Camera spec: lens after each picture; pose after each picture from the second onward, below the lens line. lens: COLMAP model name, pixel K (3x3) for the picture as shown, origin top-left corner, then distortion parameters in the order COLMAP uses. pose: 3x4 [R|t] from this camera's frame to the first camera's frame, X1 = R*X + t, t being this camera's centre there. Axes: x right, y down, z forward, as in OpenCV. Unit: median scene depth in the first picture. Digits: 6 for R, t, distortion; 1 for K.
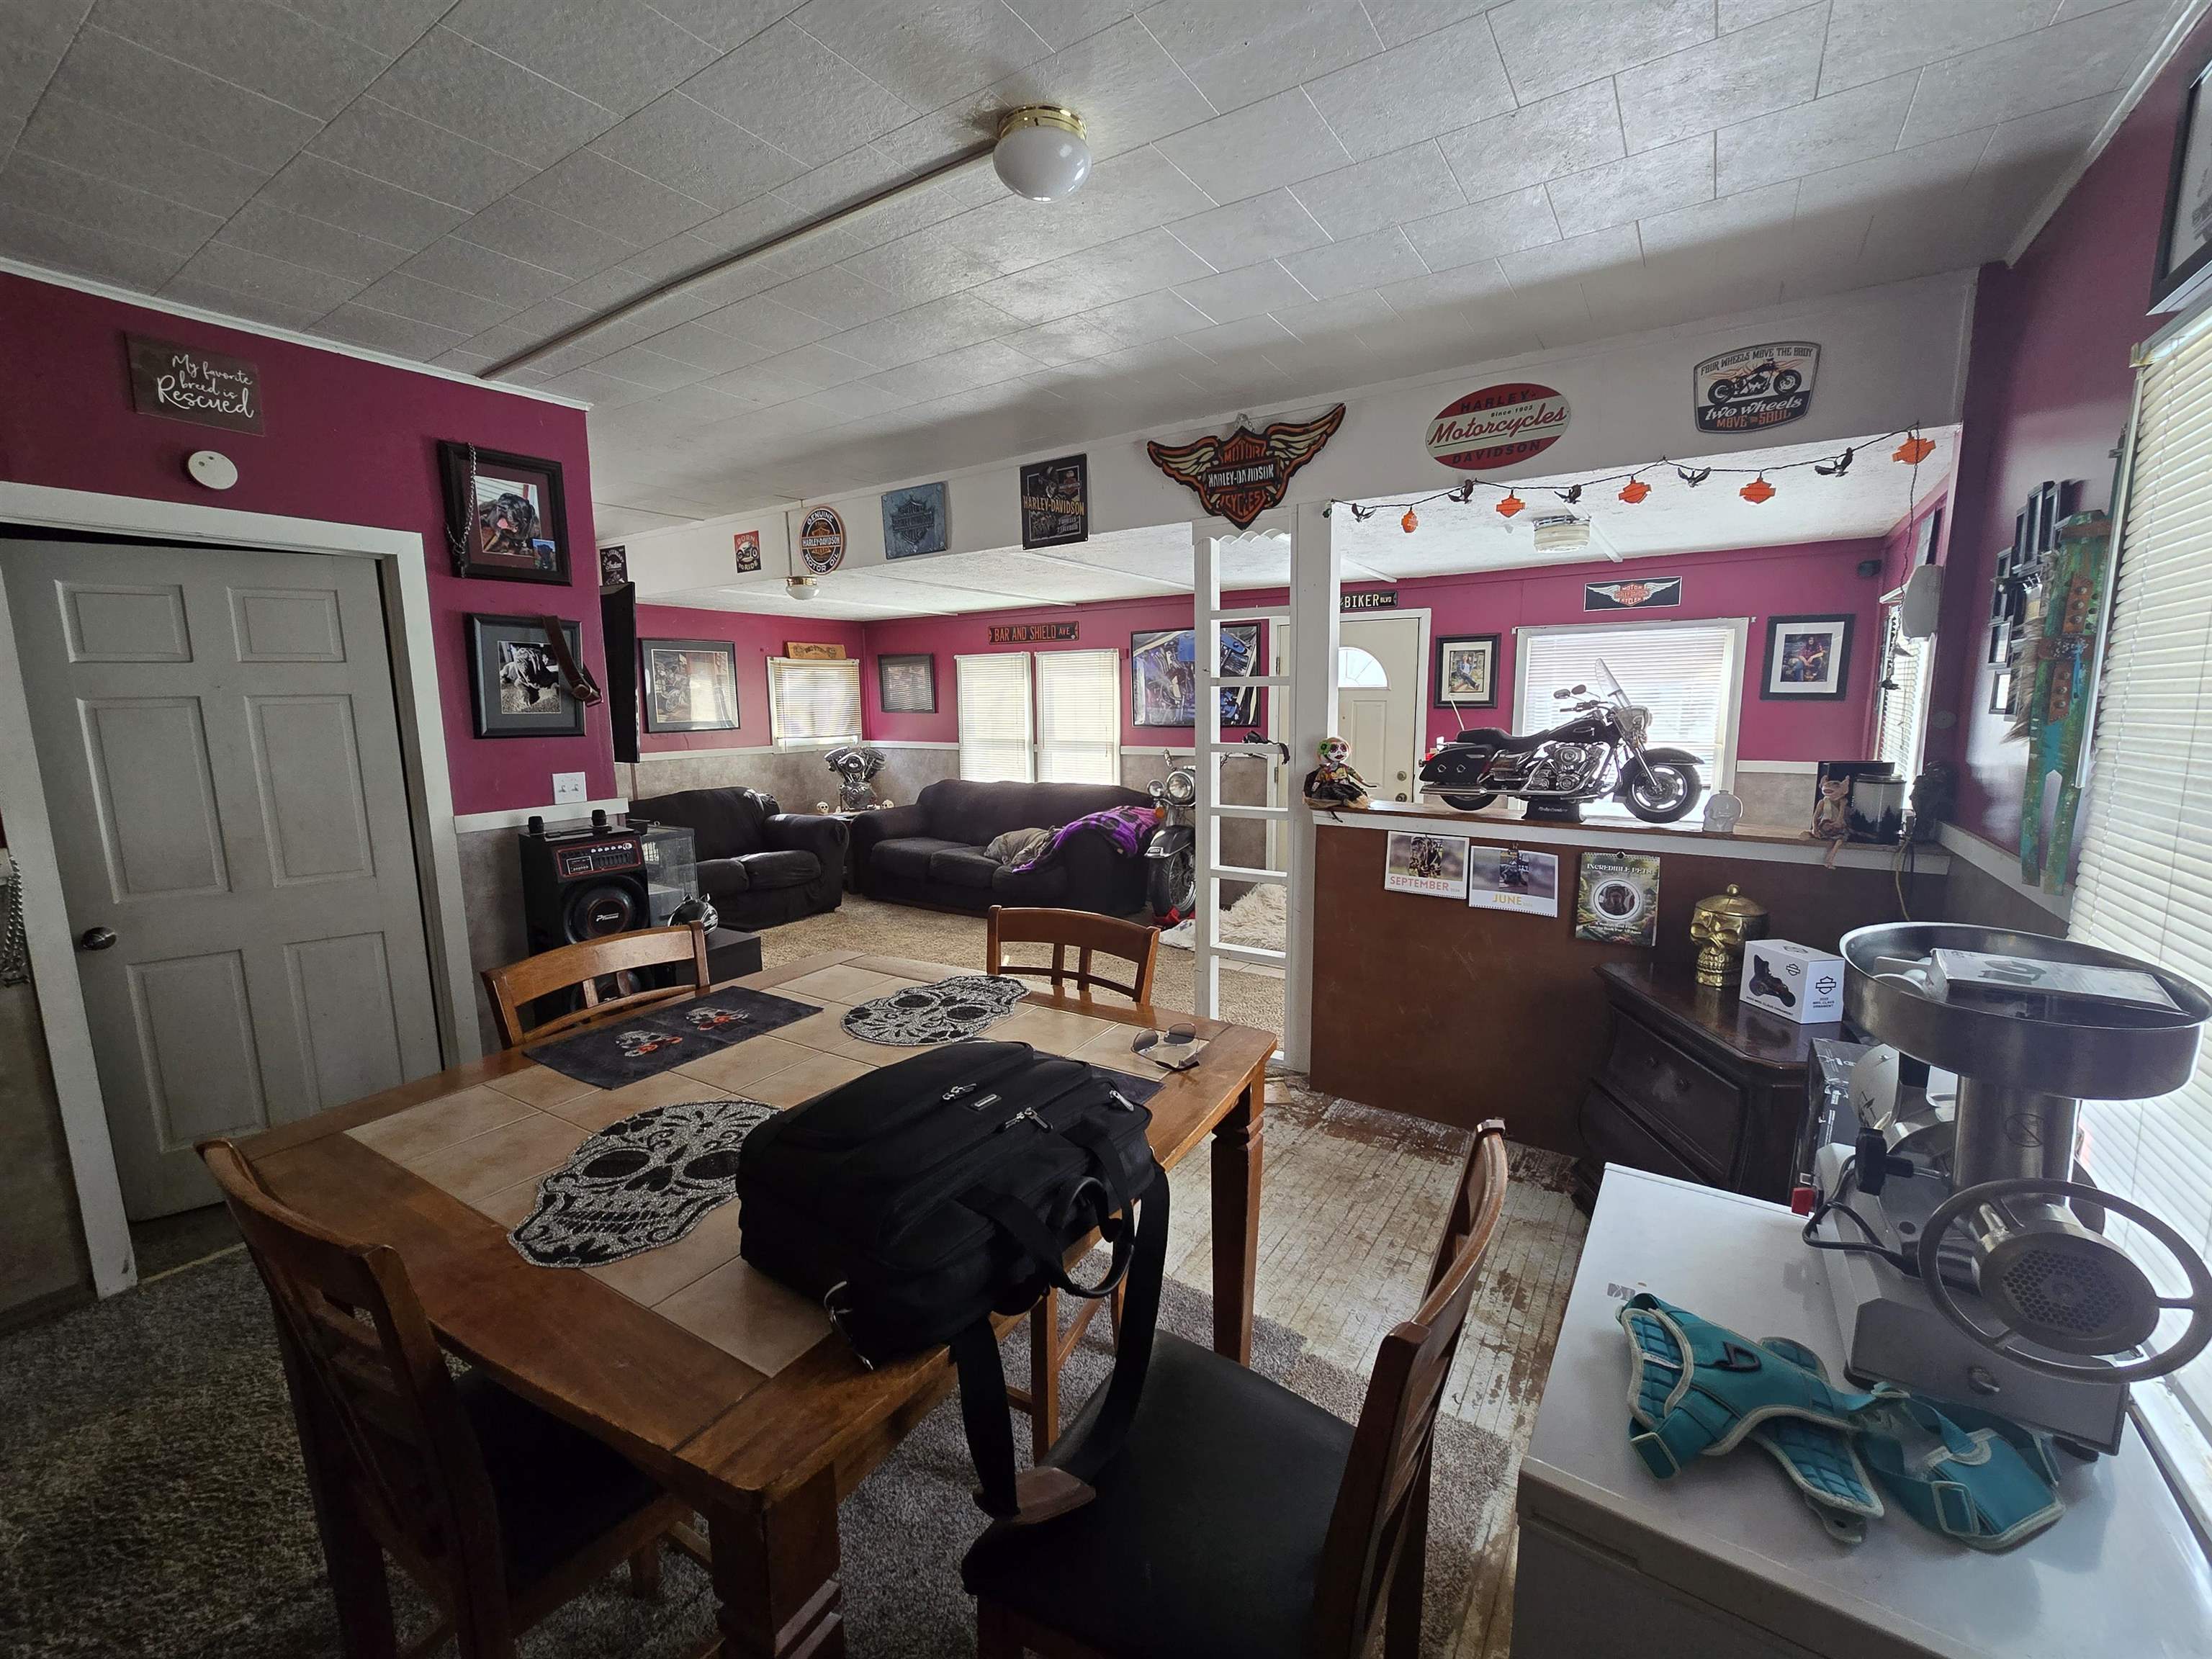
lens RADIAL K [[907.7, 0, 1111.3], [0, 907.7, 827.8], [0, 0, 1]] dist [-0.001980, -0.000308]
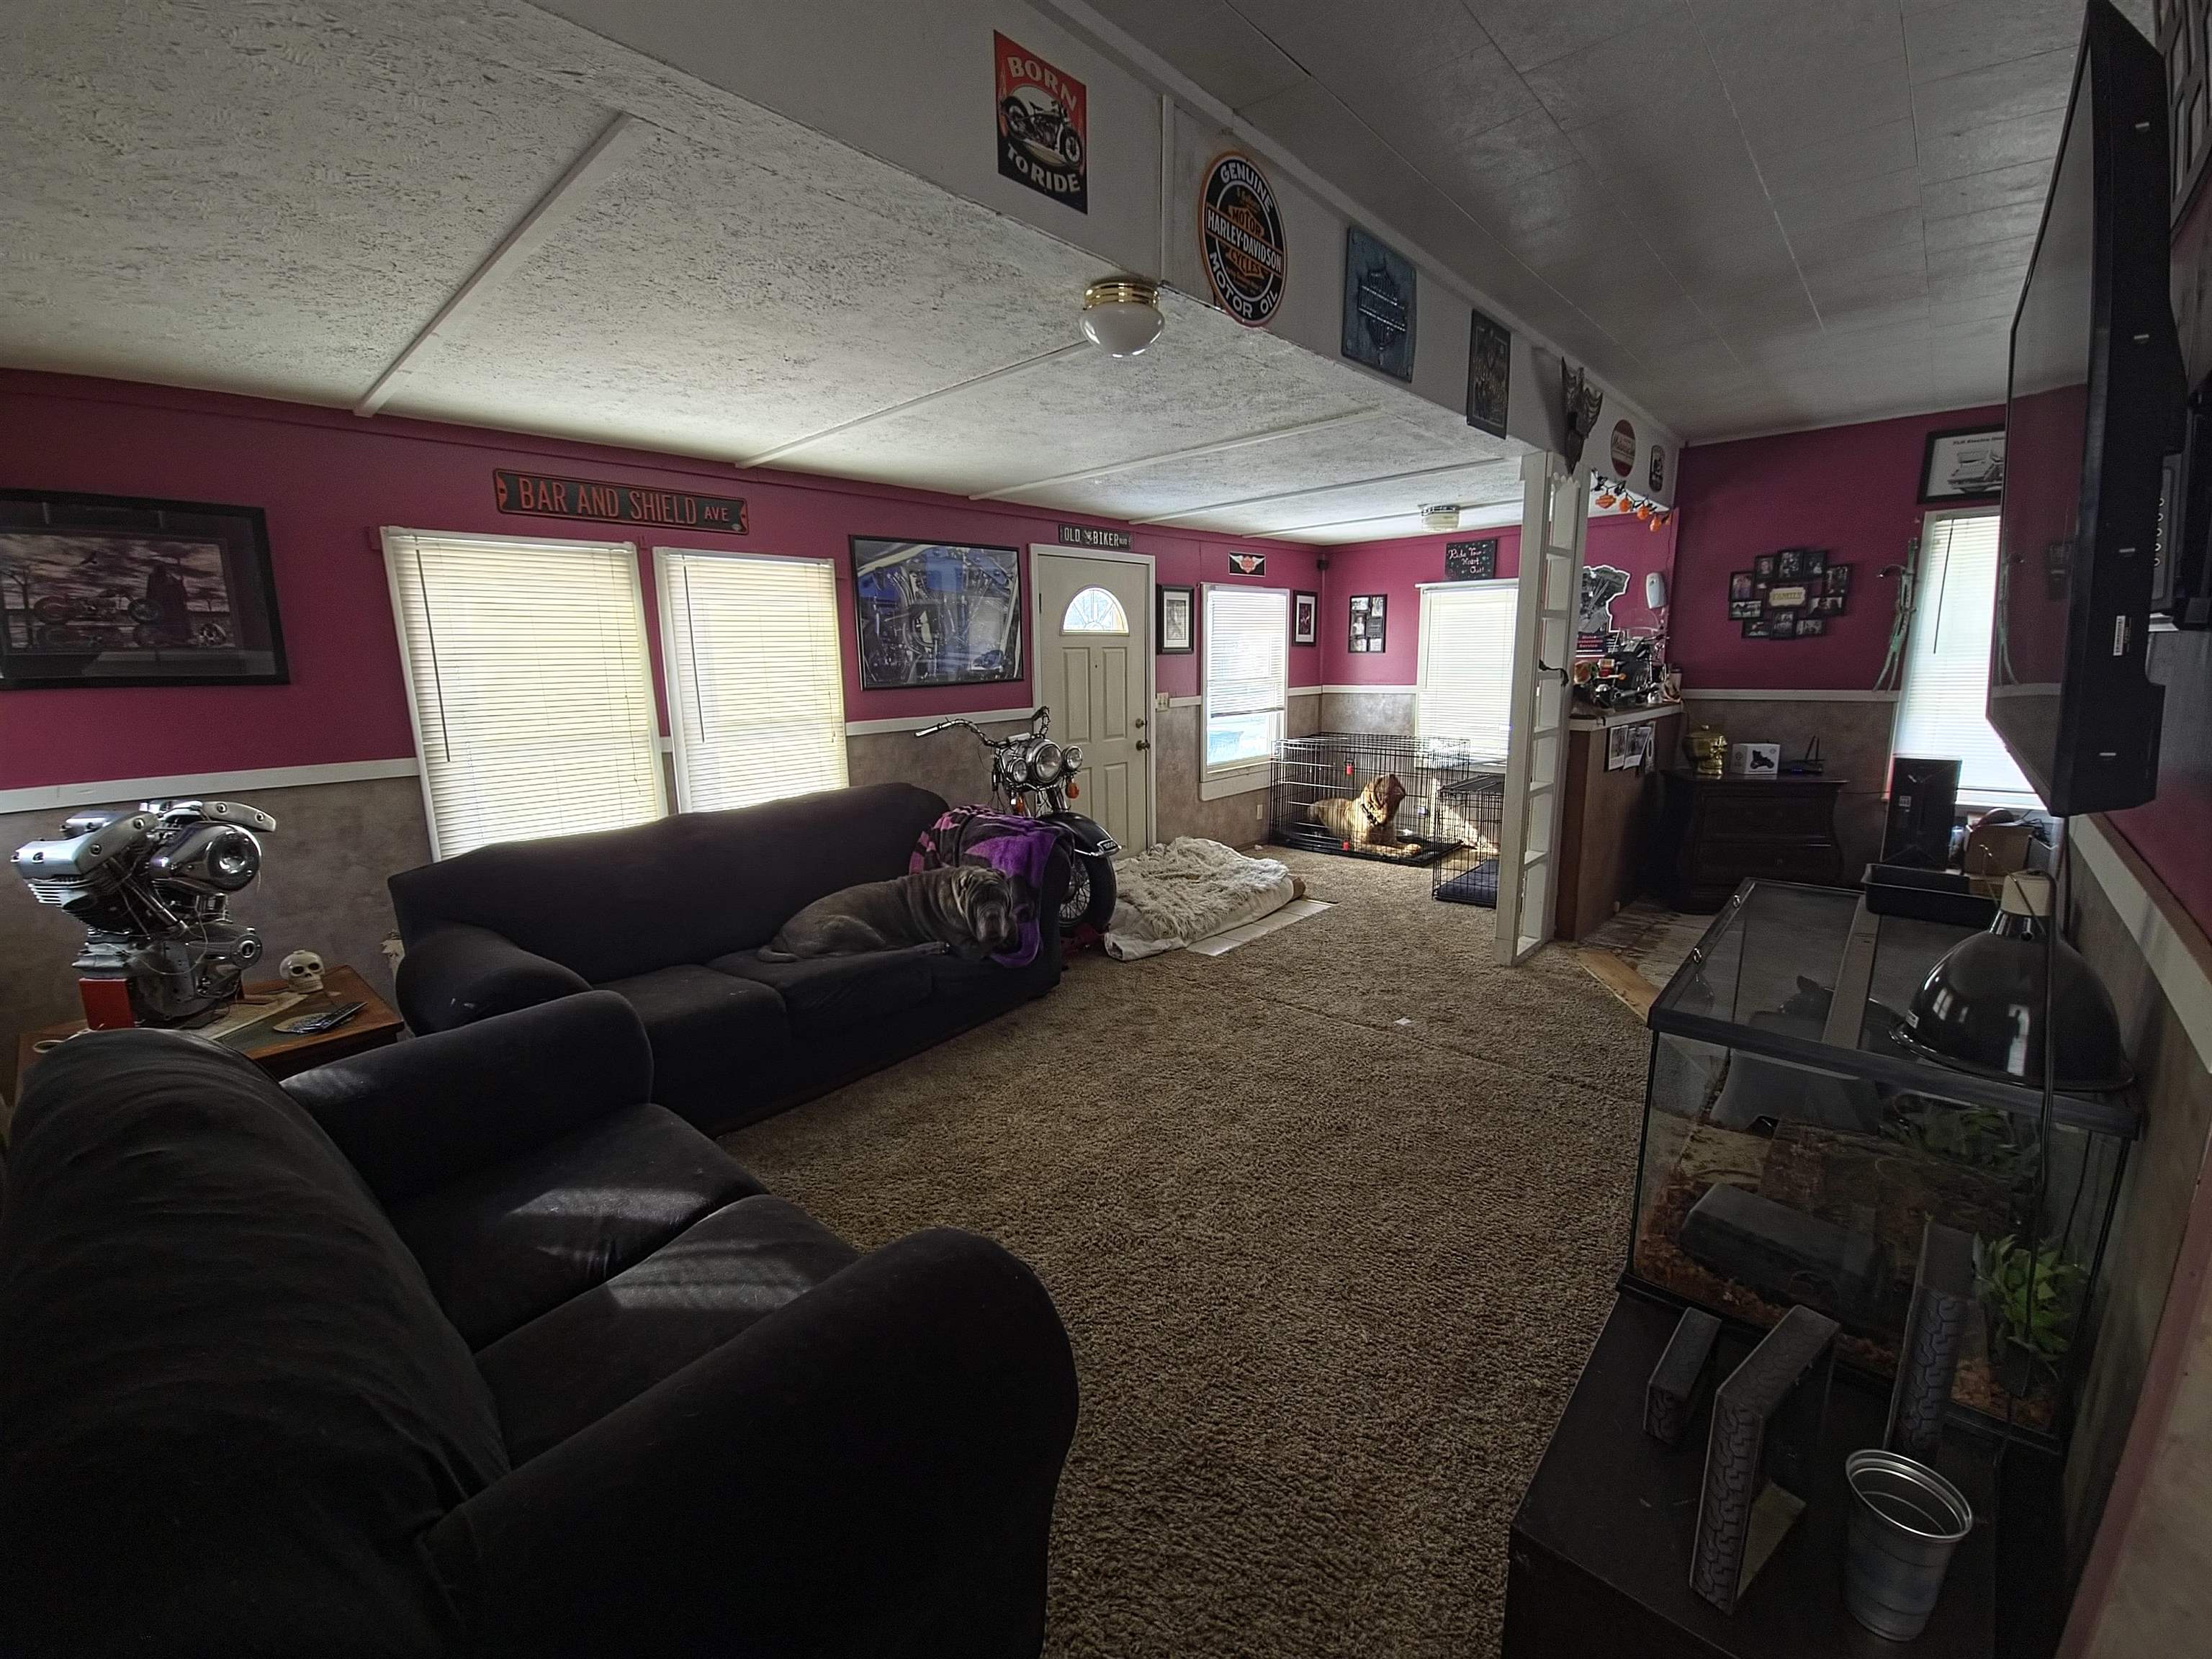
lens RADIAL K [[907.7, 0, 1111.3], [0, 907.7, 827.8], [0, 0, 1]] dist [-0.001980, -0.000308]
pose [[0.156330, -0.178011, 0.971531, -0.702618], [0.159669, 0.975242, 0.152998, -0.107351], [-0.974714, 0.131205, 0.180882, 0.901716]]
